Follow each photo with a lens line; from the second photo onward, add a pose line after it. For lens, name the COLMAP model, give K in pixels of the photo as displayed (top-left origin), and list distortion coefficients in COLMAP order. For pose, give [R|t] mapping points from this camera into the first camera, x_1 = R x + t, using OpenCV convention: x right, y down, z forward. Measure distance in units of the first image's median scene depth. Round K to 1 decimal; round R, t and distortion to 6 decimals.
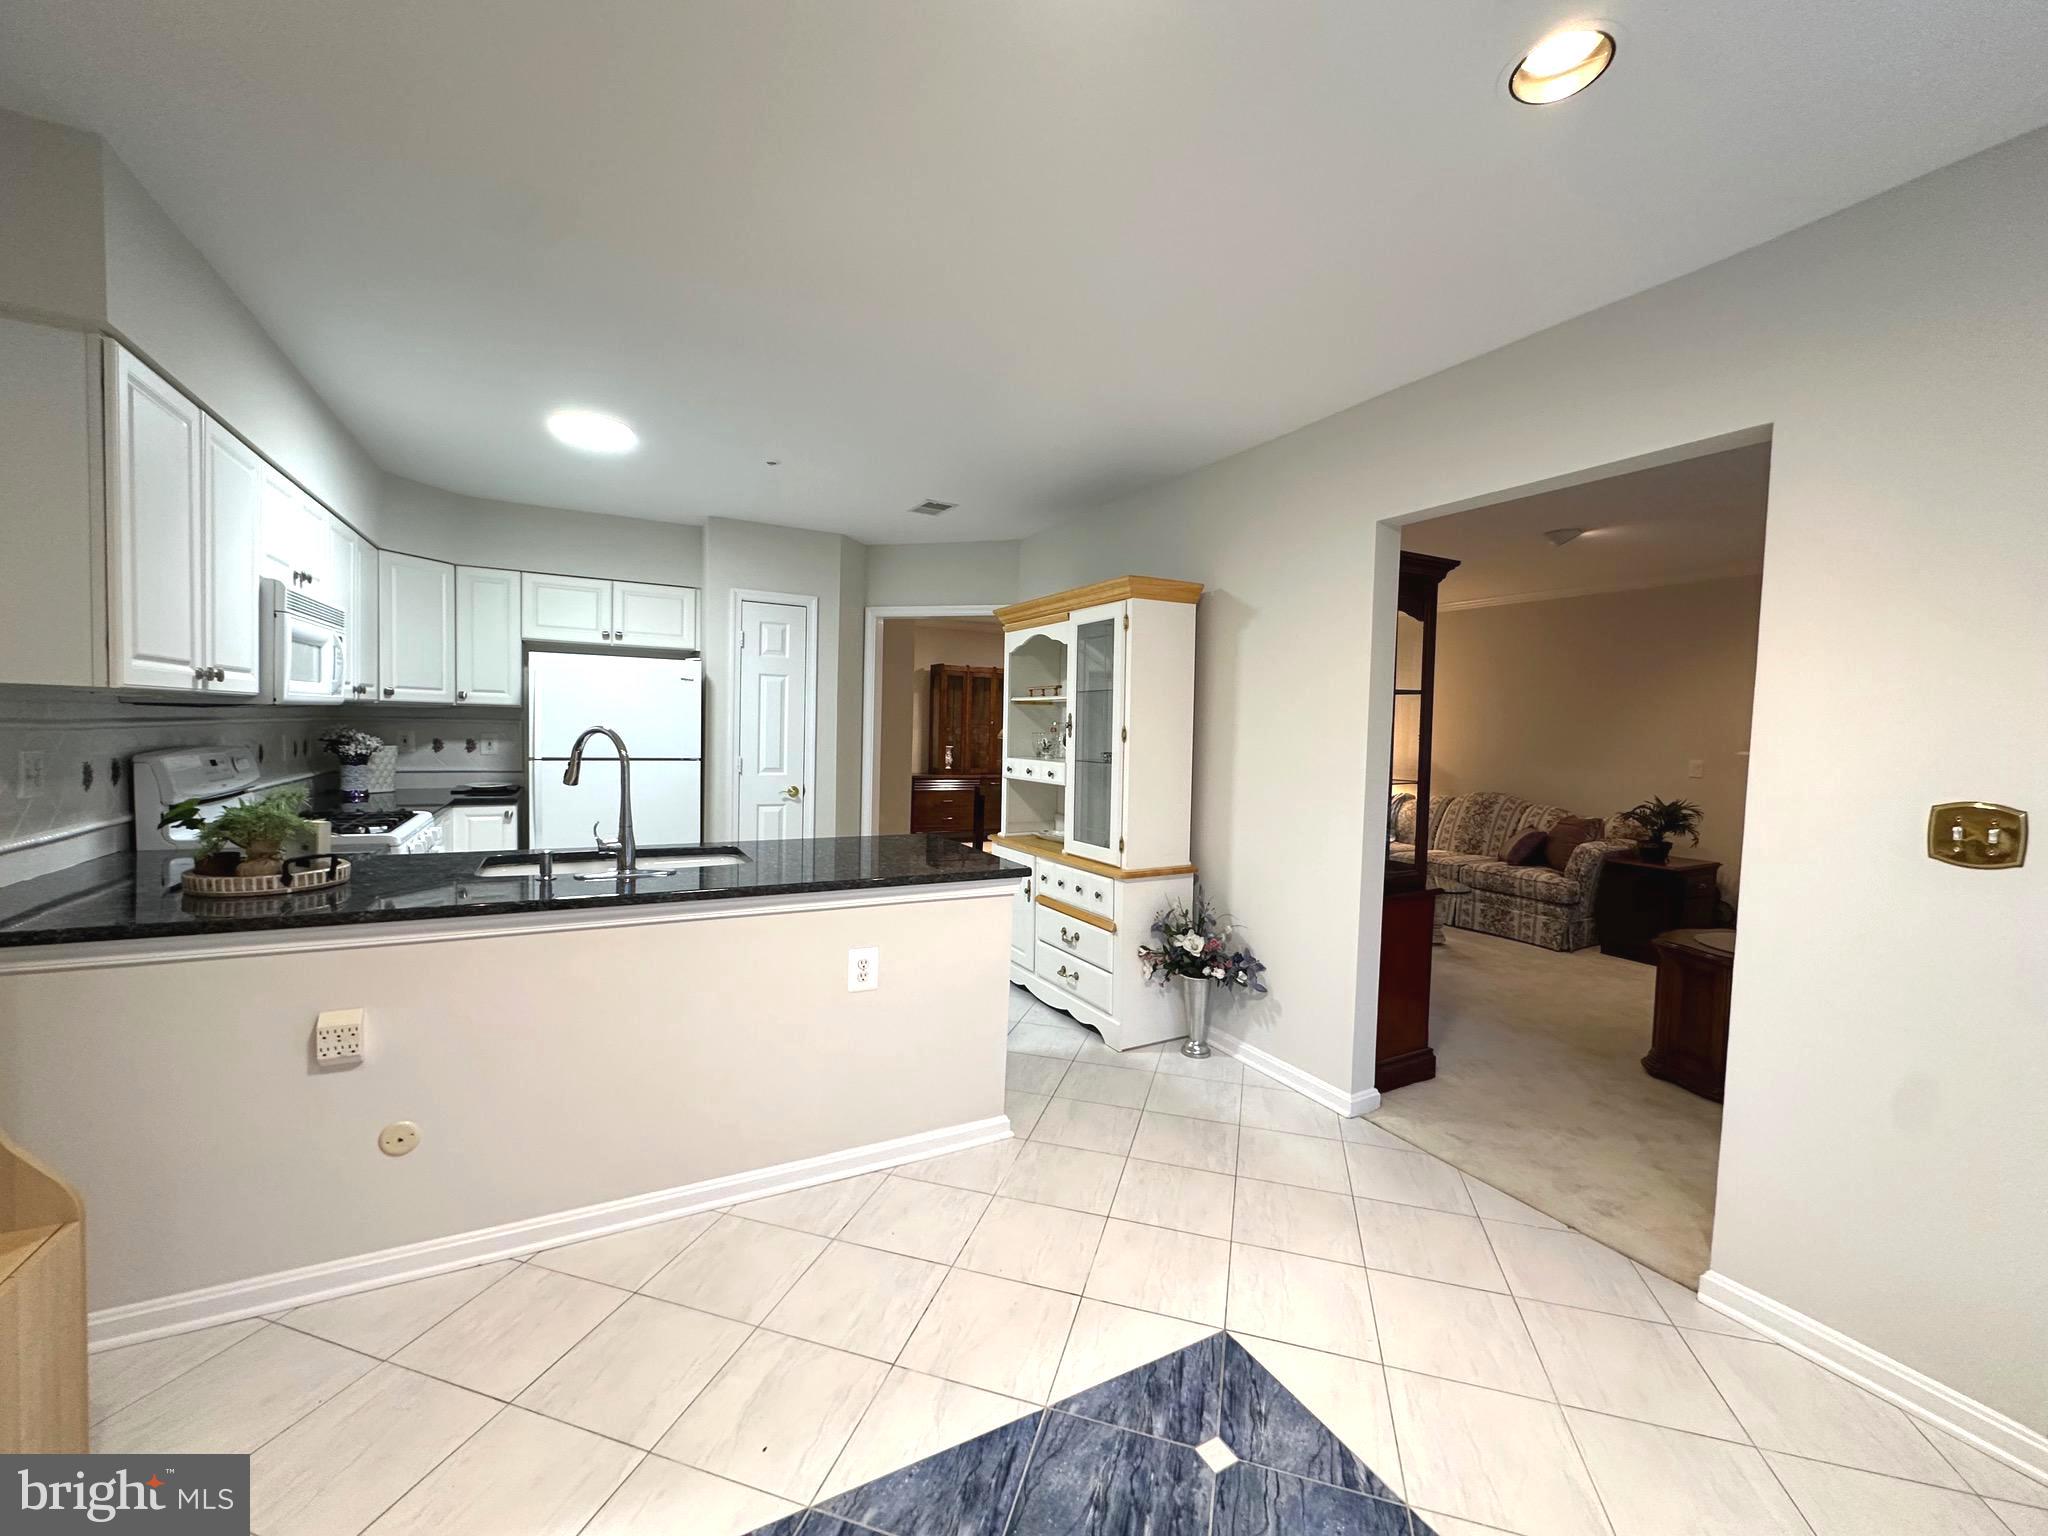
lens RADIAL K [[816.0, 0, 1025.4], [0, 816.0, 763.4], [0, 0, 1]] dist [-0.003463, 0.000538]
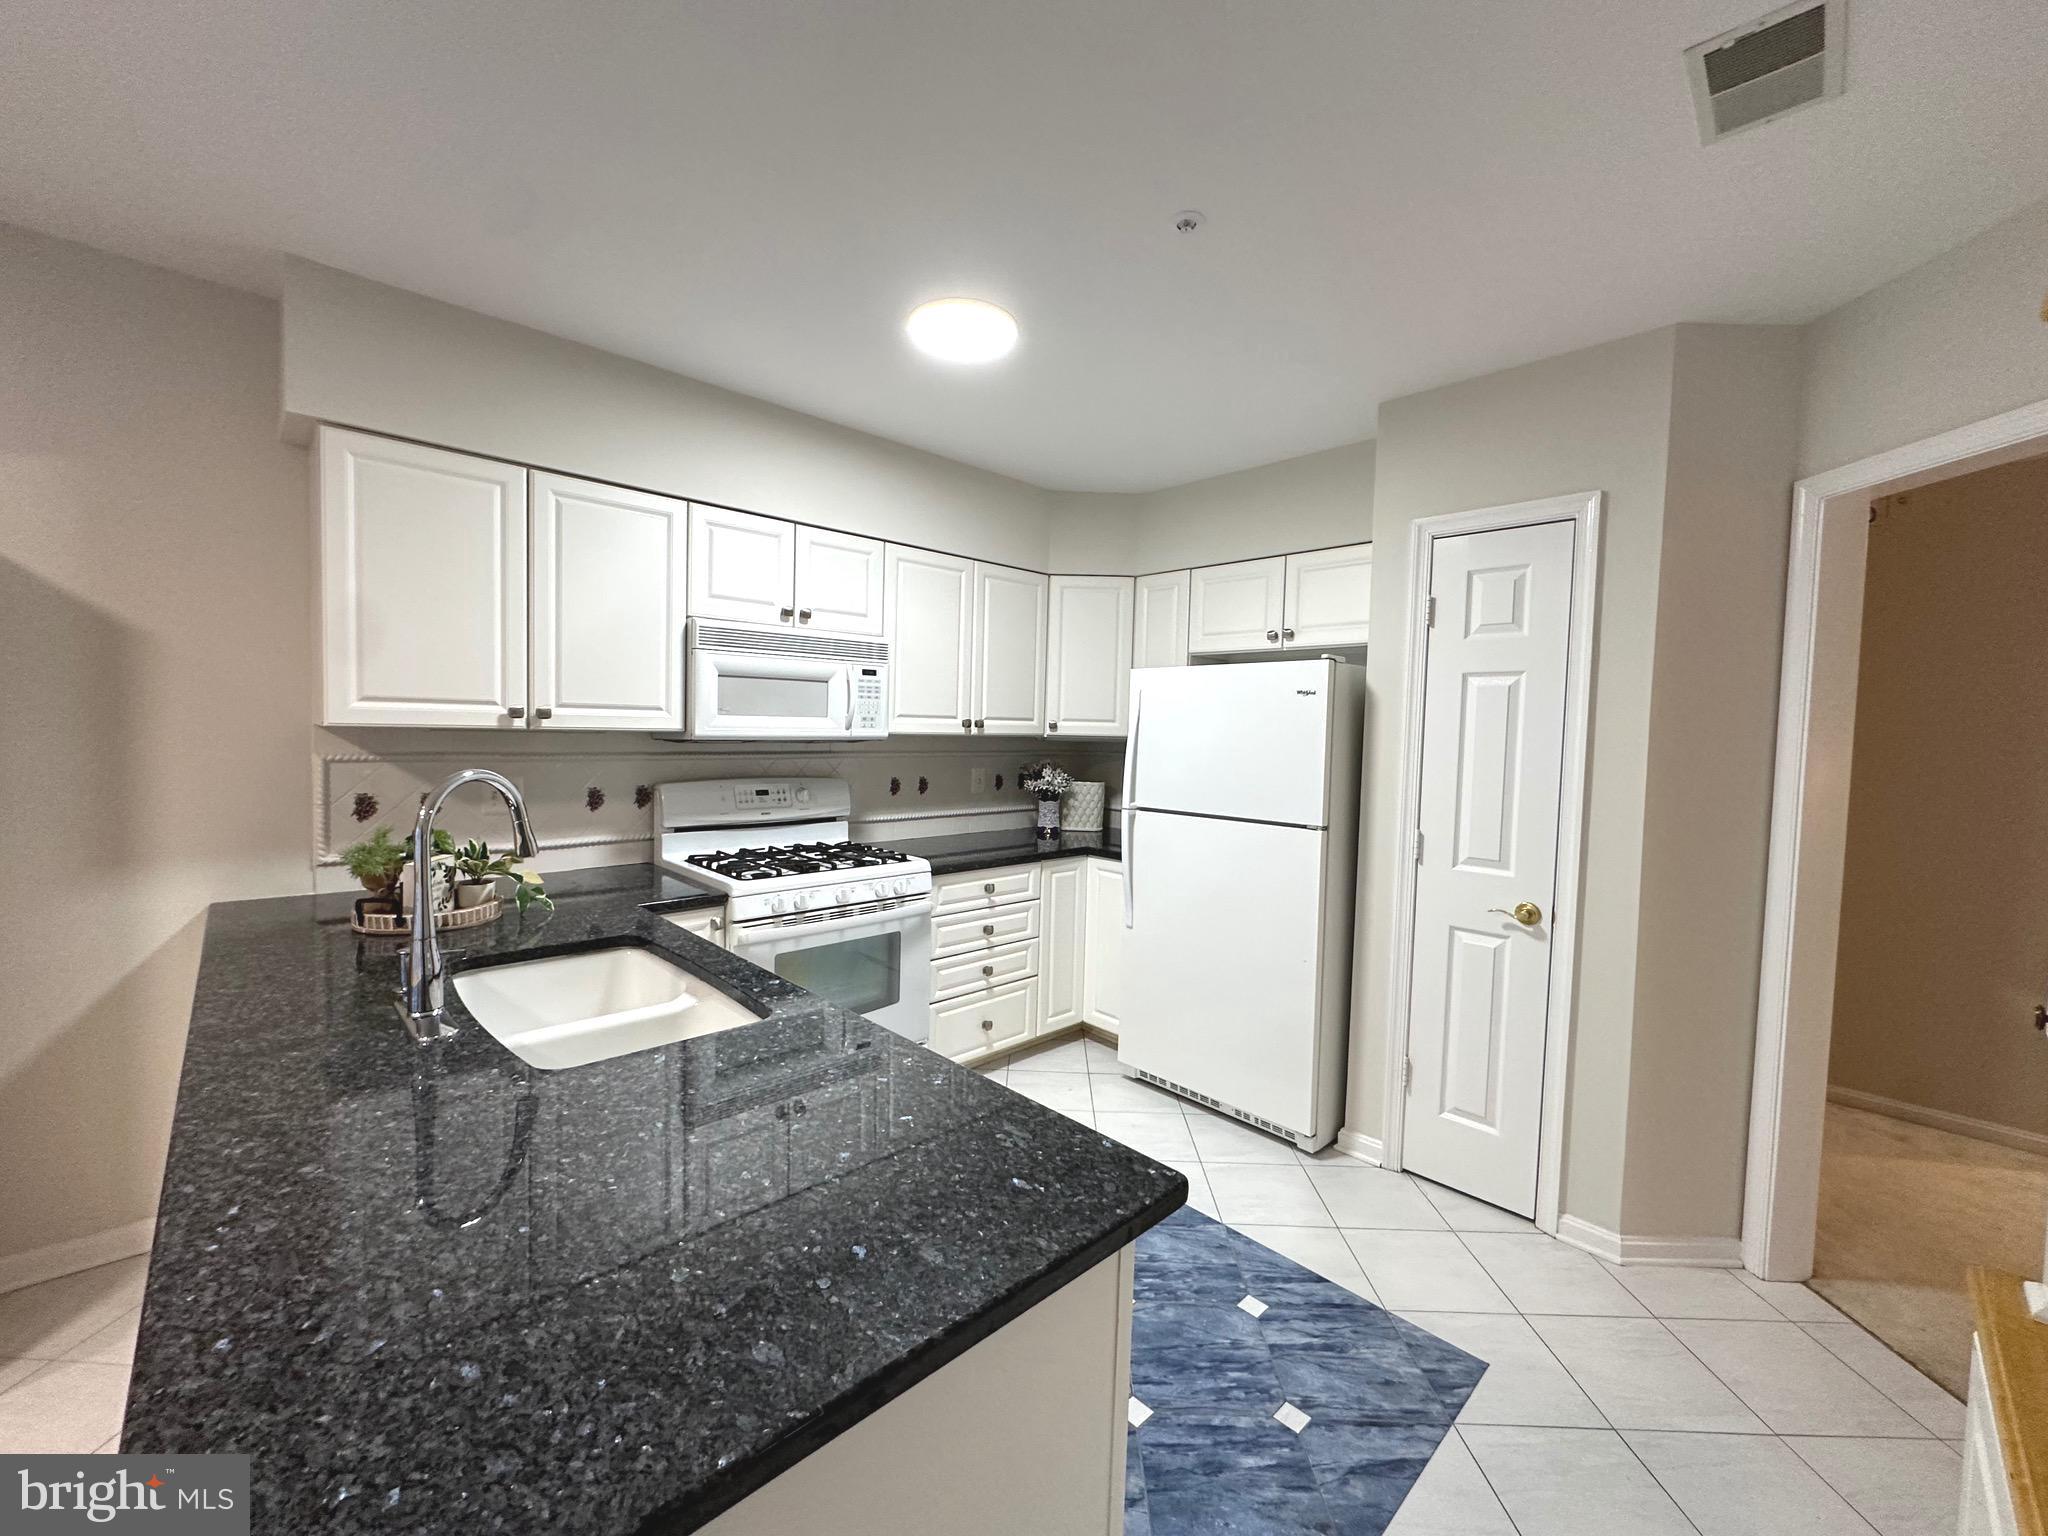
lens RADIAL K [[816.0, 0, 1025.3], [0, 816.0, 767.1], [0, 0, 1]] dist [-0.003463, 0.000538]
pose [[0.266725, 0.024425, -0.963463, 0.128546], [-0.060496, 0.998132, 0.008556, -0.051226], [0.961872, 0.056004, 0.267704, 0.799238]]
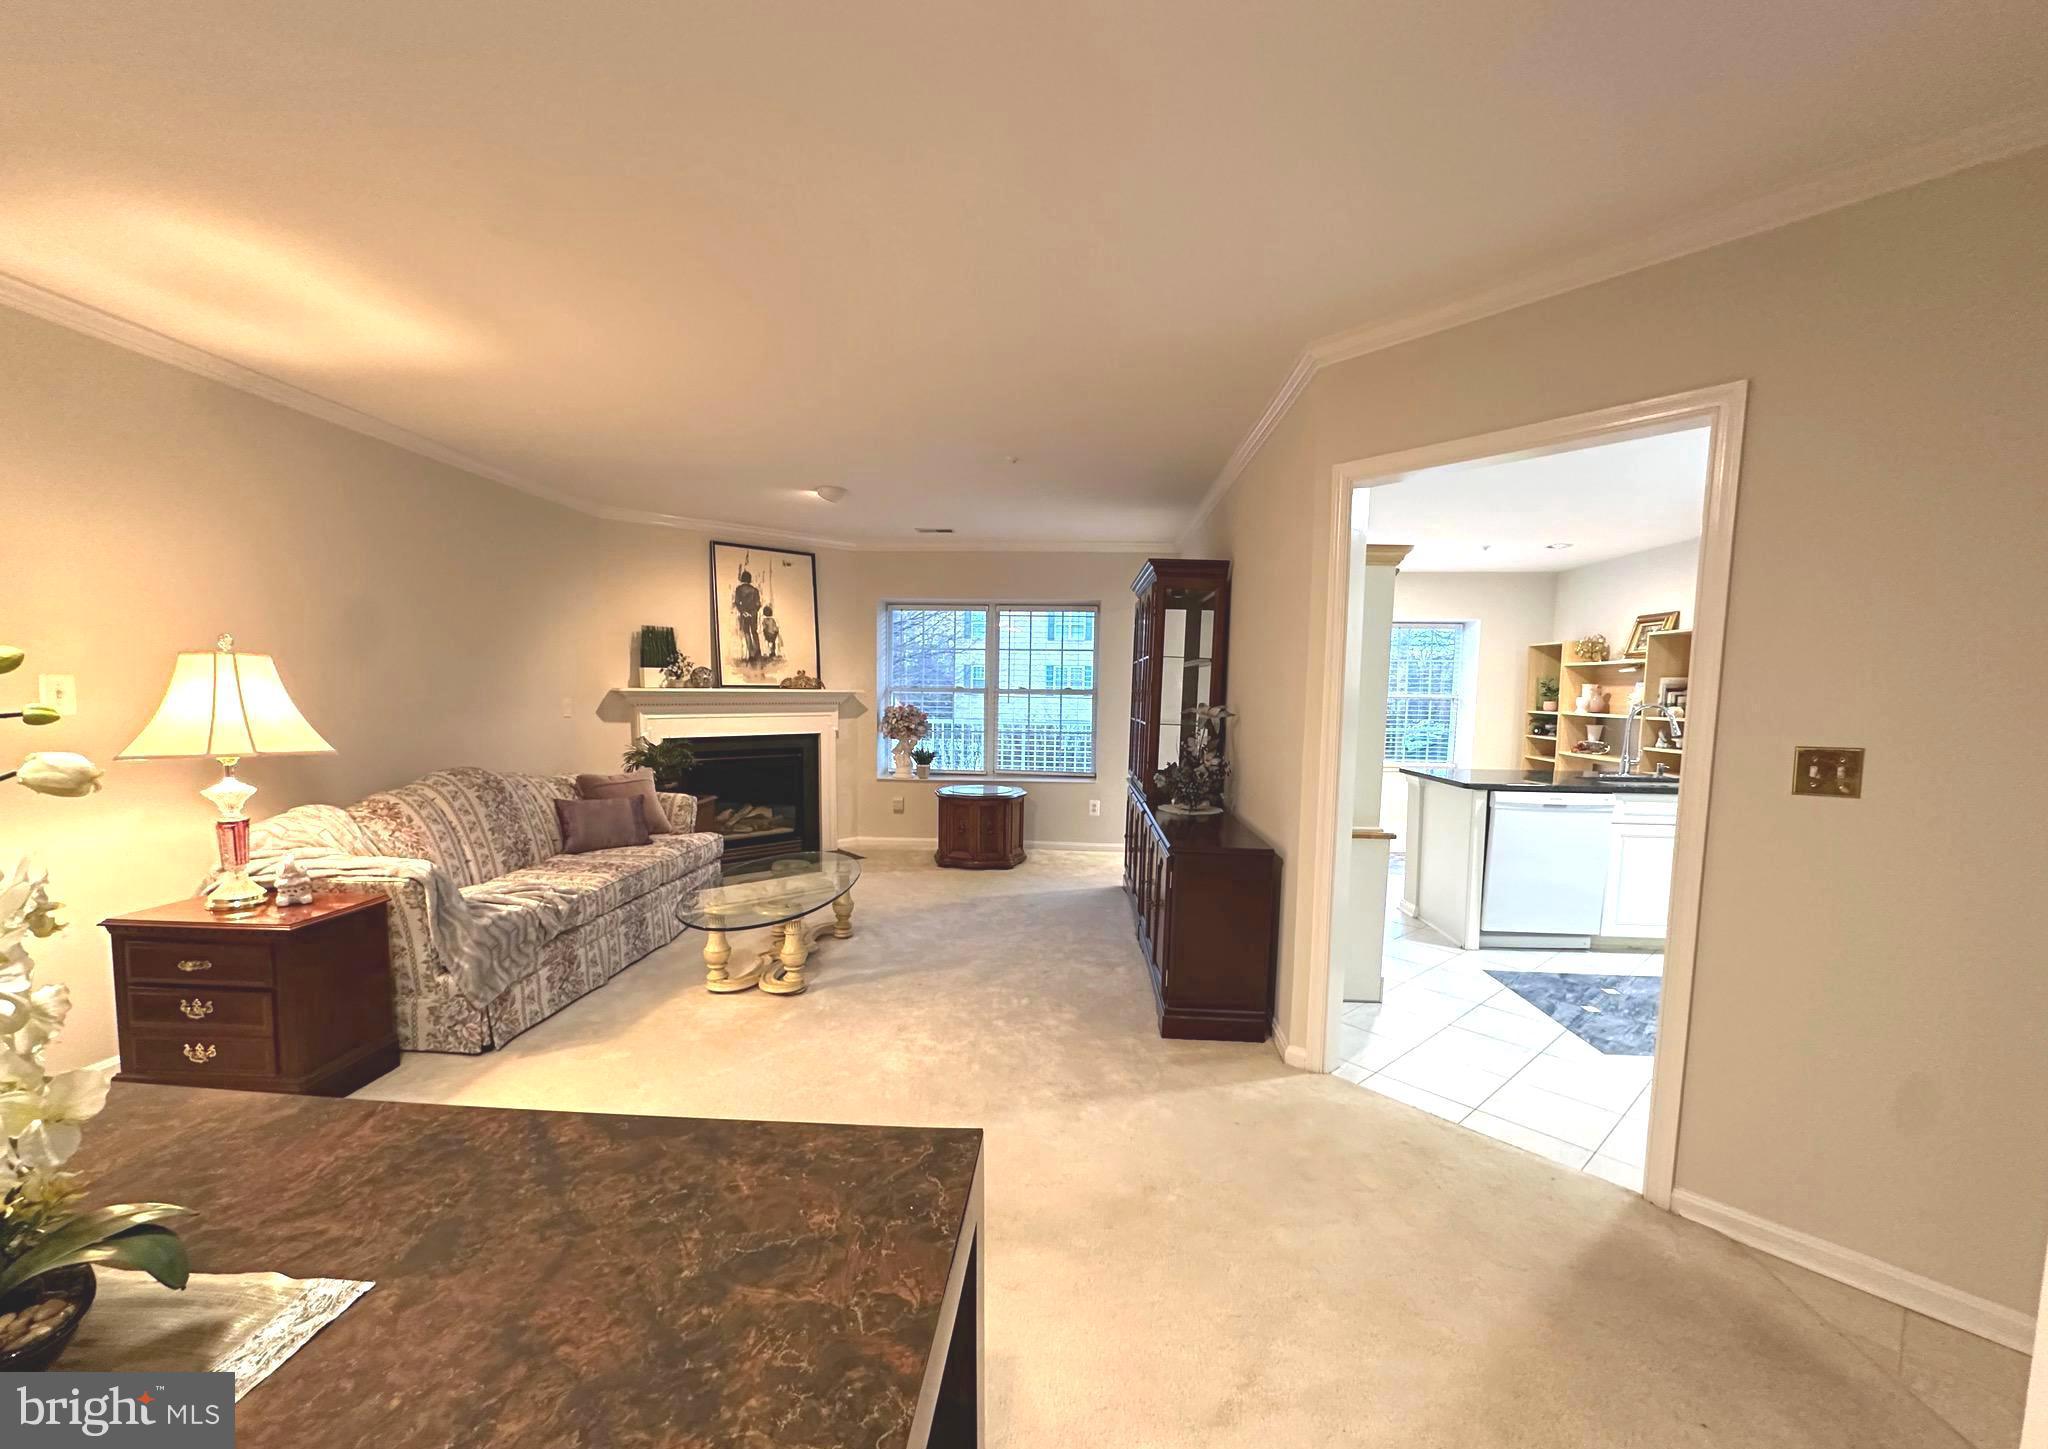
lens RADIAL K [[816.1, 0, 1024.0], [0, 816.1, 764.9], [0, 0, 1]] dist [-0.002051, -0.000026]
pose [[-0.849202, -0.088789, 0.520551, -0.174547], [-0.013734, 0.989143, 0.146311, -0.107405], [-0.527890, 0.117098, -0.841202, 2.229768]]
